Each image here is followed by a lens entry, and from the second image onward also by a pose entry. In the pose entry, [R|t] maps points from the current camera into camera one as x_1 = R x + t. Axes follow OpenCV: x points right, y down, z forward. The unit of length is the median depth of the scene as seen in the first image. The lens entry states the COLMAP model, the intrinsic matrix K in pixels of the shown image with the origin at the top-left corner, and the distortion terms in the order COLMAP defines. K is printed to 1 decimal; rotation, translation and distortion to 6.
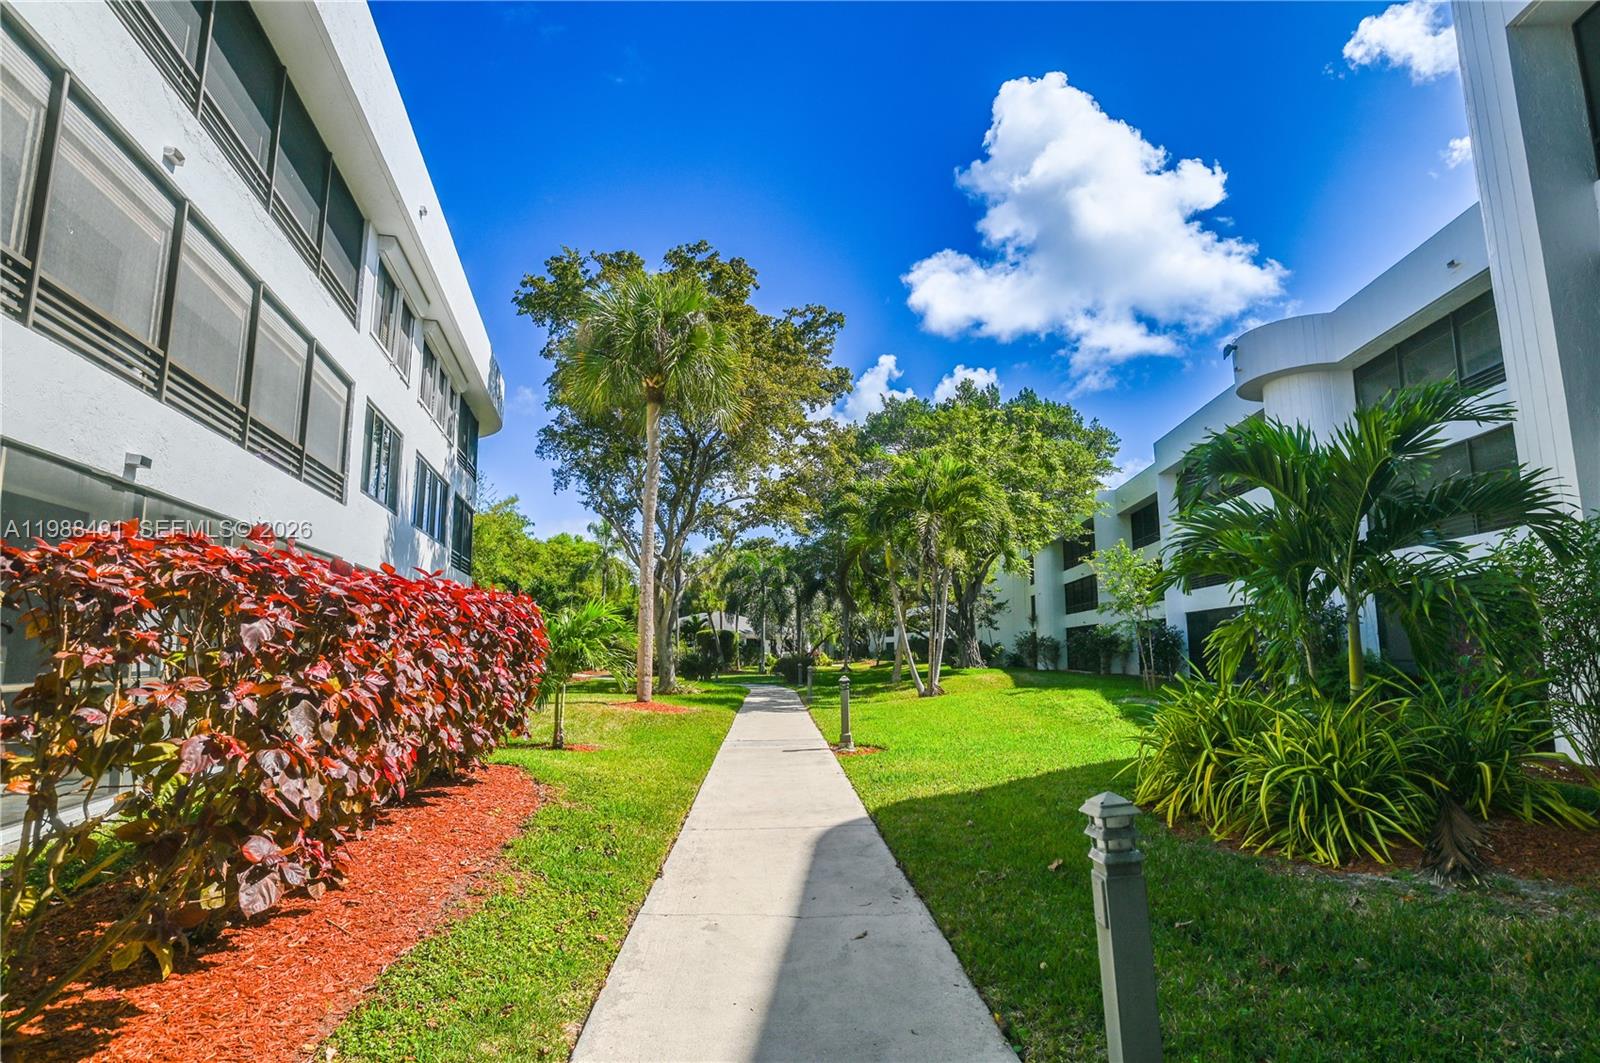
lens RADIAL K [[826.7, 0, 800.0], [0, 826.7, 531.5], [0, 0, 1]] dist [-0.074636, 0.024295]
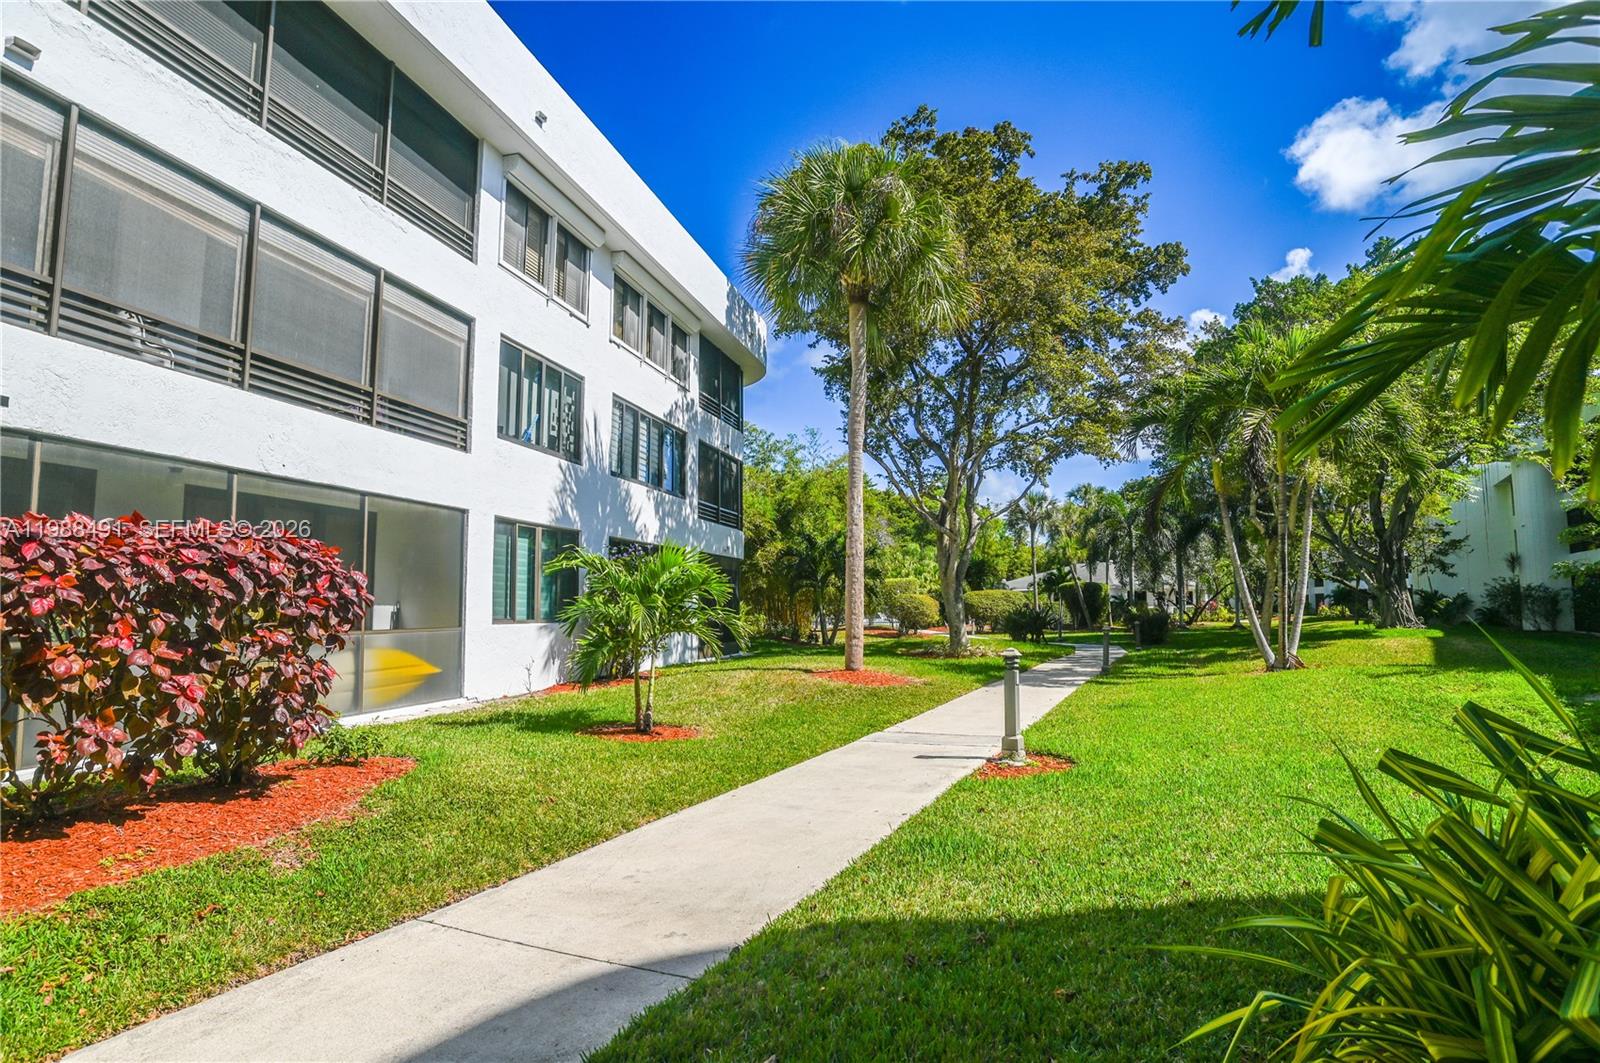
lens RADIAL K [[826.7, 0, 800.0], [0, 826.7, 531.5], [0, 0, 1]] dist [-0.074636, 0.024295]
pose [[0.884307, -0.039681, -0.465217, 0.101083], [0.065339, 0.997095, 0.039150, 0.023270], [0.462312, -0.065017, 0.884330, 0.173149]]
